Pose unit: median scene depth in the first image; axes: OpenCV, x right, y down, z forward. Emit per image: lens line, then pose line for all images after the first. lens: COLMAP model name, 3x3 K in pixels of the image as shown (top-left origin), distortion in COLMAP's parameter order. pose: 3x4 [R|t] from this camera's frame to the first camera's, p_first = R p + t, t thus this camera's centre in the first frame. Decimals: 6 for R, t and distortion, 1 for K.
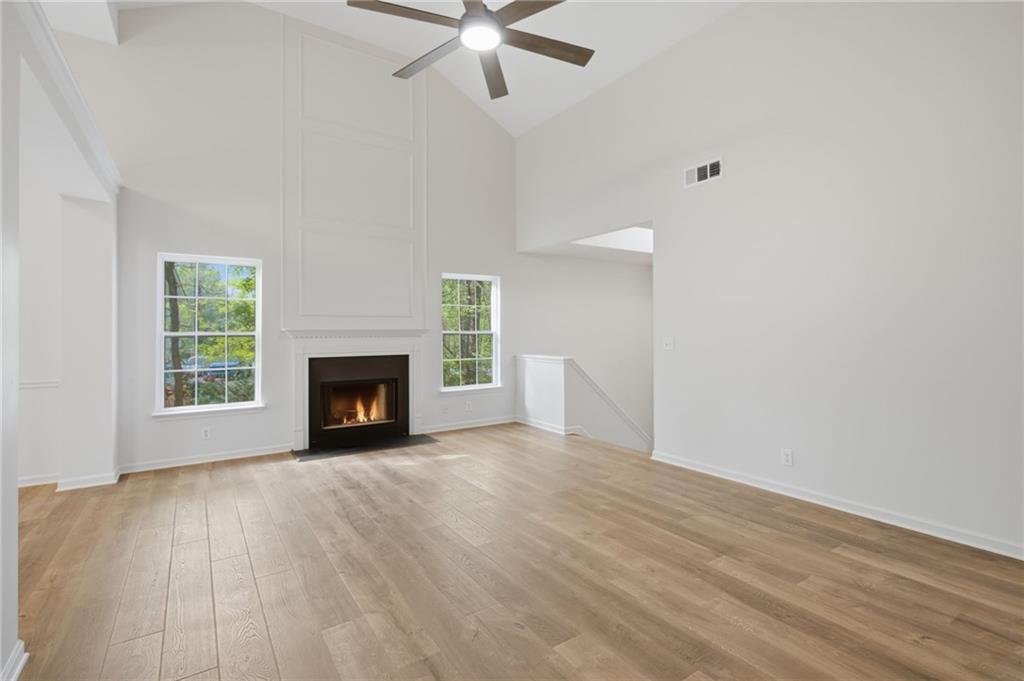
lens RADIAL K [[471.7, 0, 520.3], [0, 471.7, 325.9], [0, 0, 1]] dist [-0.003806, 0.000885]
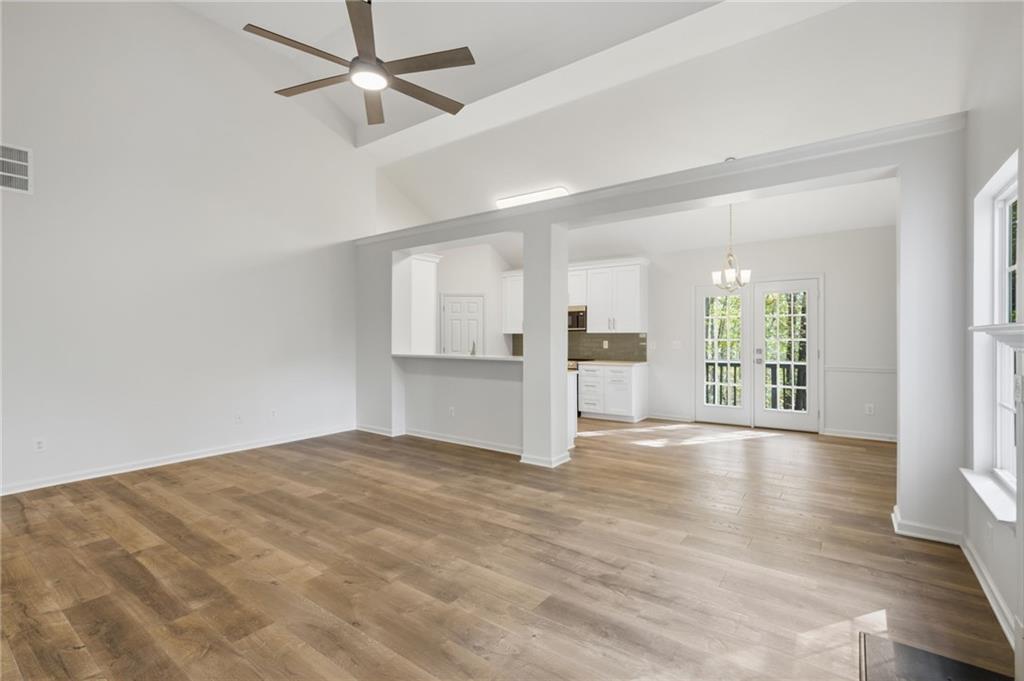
lens RADIAL K [[471.7, 0, 513.5], [0, 471.7, 337.1], [0, 0, 1]] dist [-0.003806, 0.000885]
pose [[-0.947559, 0.006935, -0.319507, -0.034761], [0.011242, 0.999869, -0.011636, 0.019631], [0.319384, -0.014618, -0.947513, 1.744238]]
